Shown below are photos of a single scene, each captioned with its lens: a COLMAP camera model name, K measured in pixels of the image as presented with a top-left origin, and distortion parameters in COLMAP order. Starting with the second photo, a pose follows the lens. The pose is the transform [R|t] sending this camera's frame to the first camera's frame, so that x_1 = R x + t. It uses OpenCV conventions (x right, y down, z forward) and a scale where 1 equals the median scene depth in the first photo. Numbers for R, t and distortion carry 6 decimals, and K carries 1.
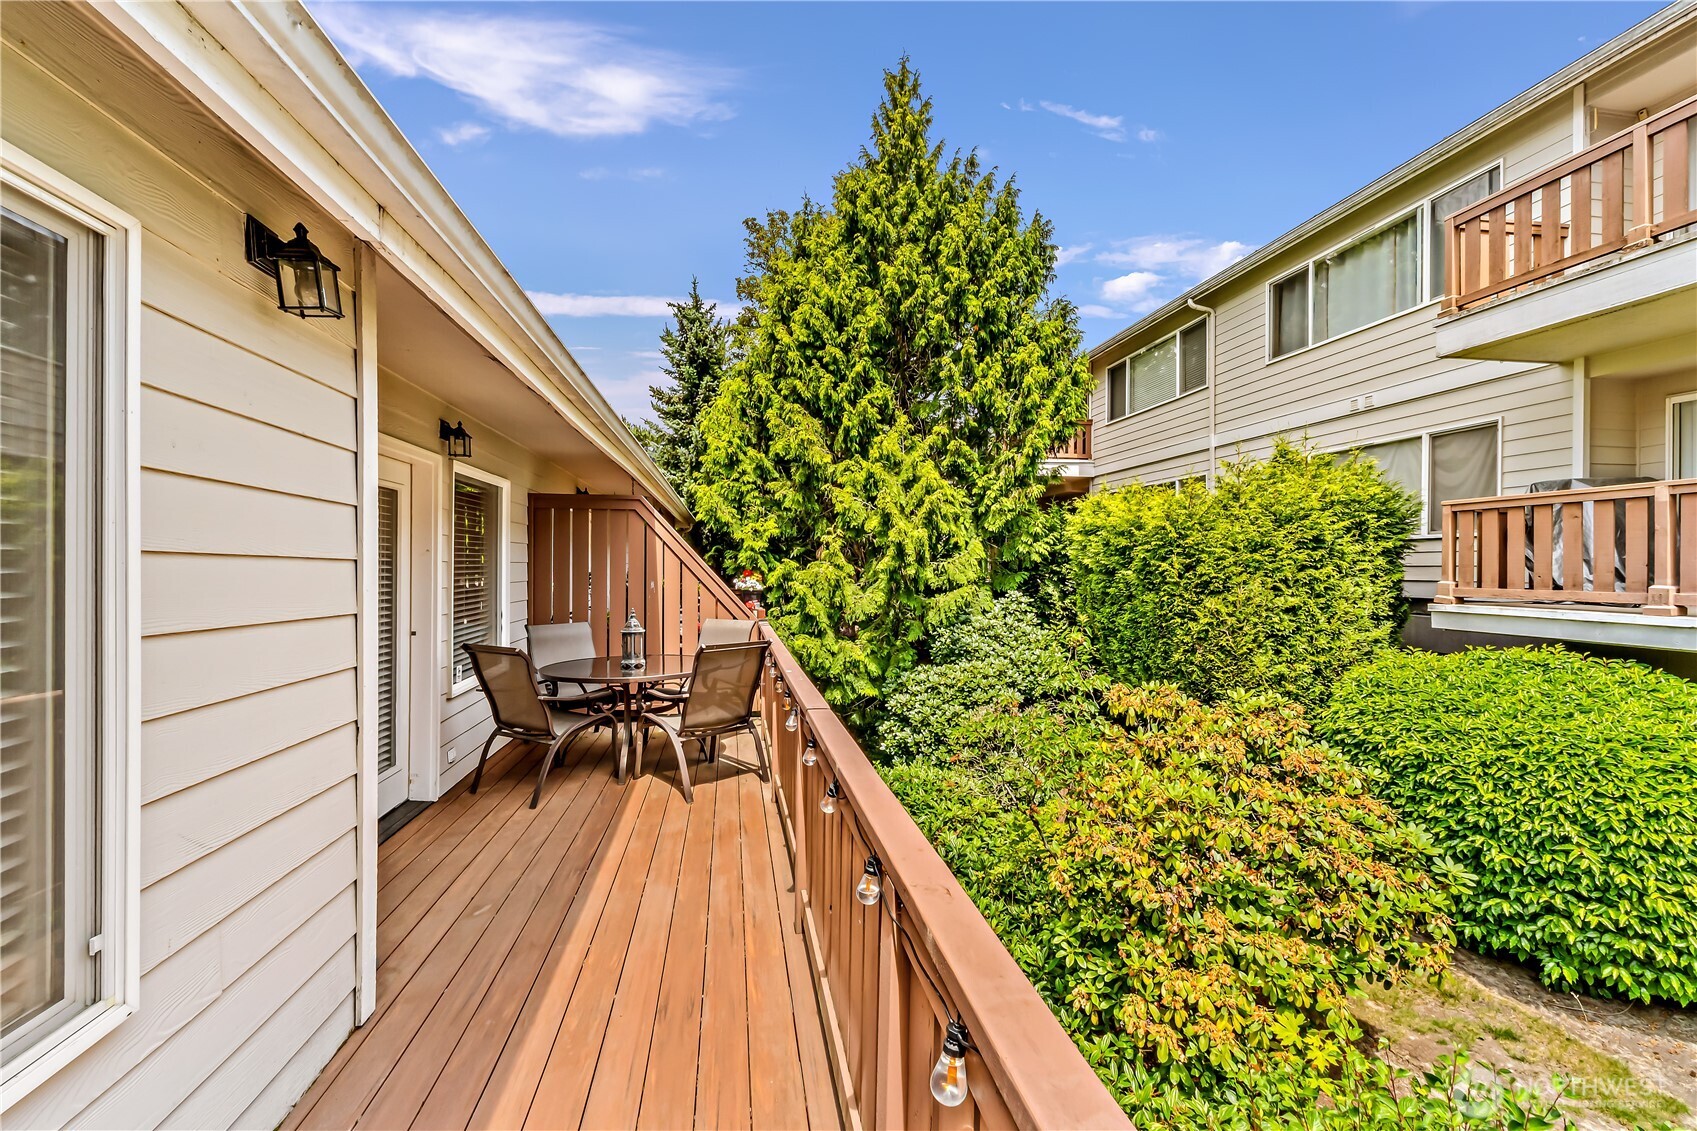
lens RADIAL K [[707.2, 0, 845.6], [0, 707.2, 567.9], [0, 0, 1]] dist [-0.003073, -0.000218]
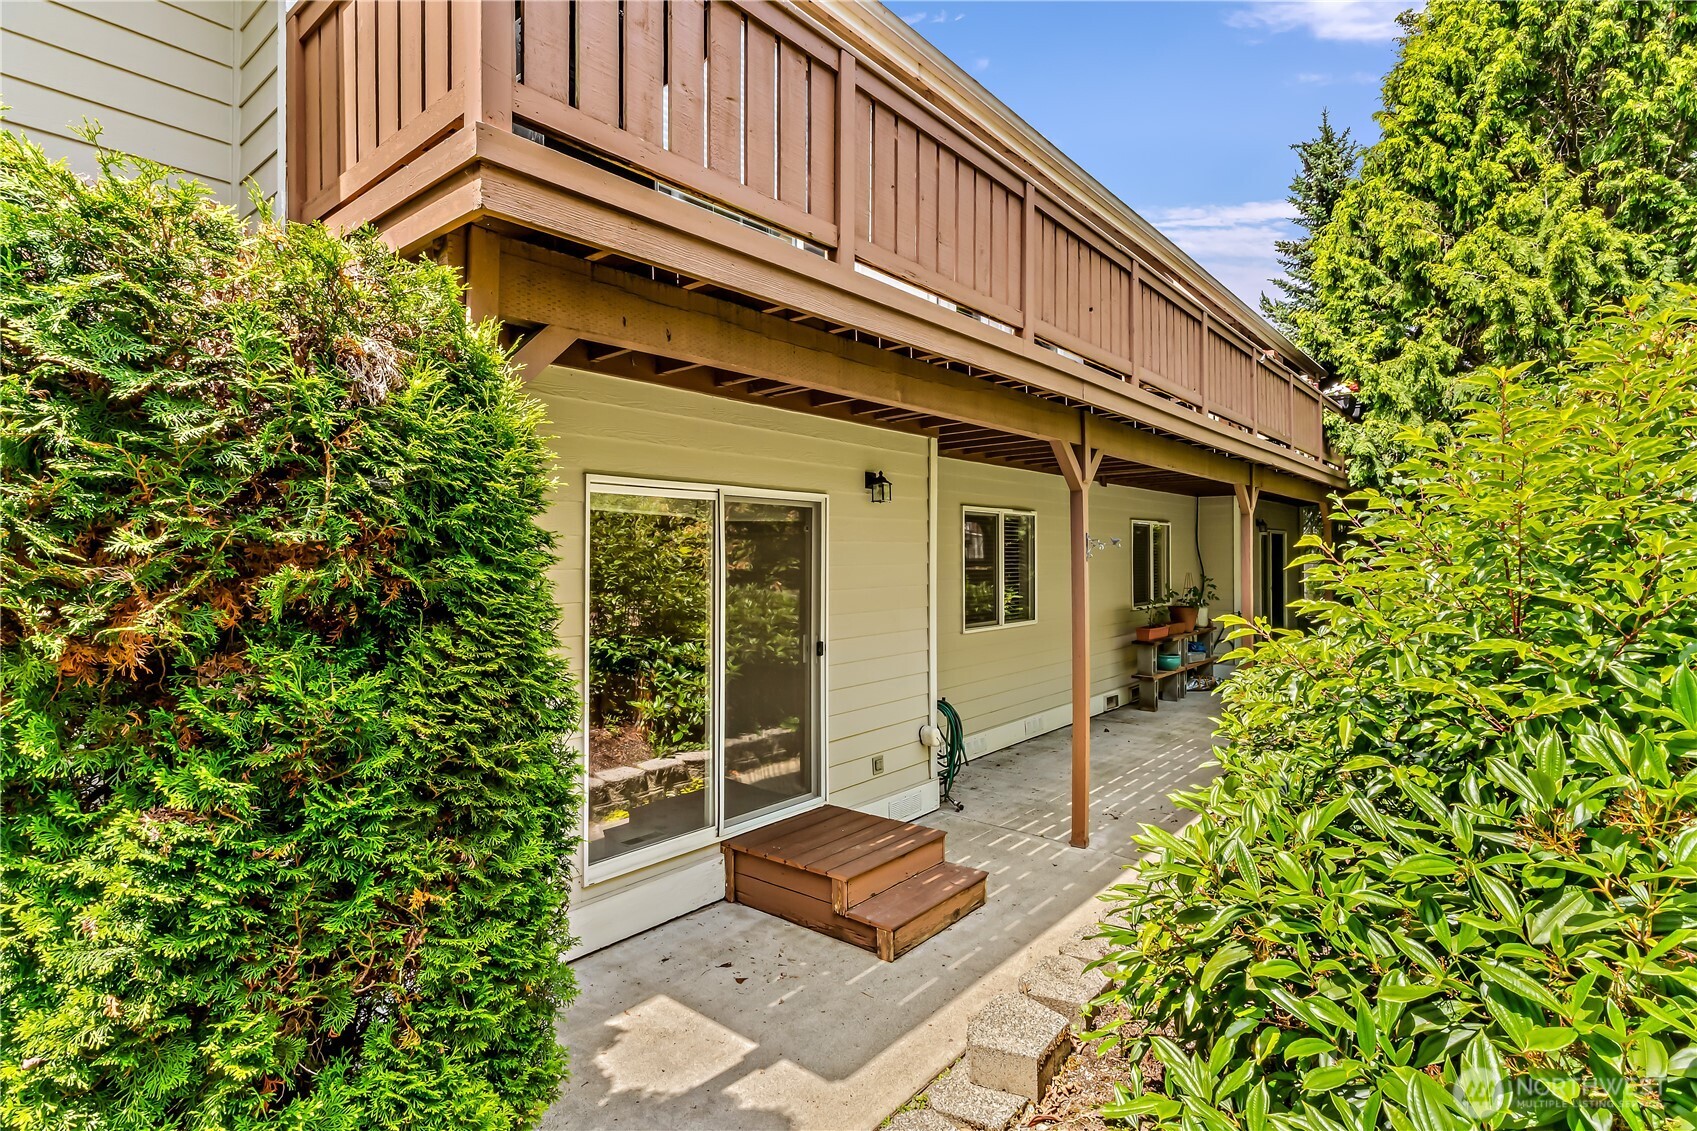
lens RADIAL K [[850.1, 0, 852.5], [0, 850.1, 564.2], [0, 0, 1]] dist [0.000296, 0.000477]
pose [[0.669003, -0.002666, -0.743255, 0.253045], [0.005938, 0.999981, 0.001758, 0.226887], [0.743236, -0.005590, 0.669006, -0.250920]]
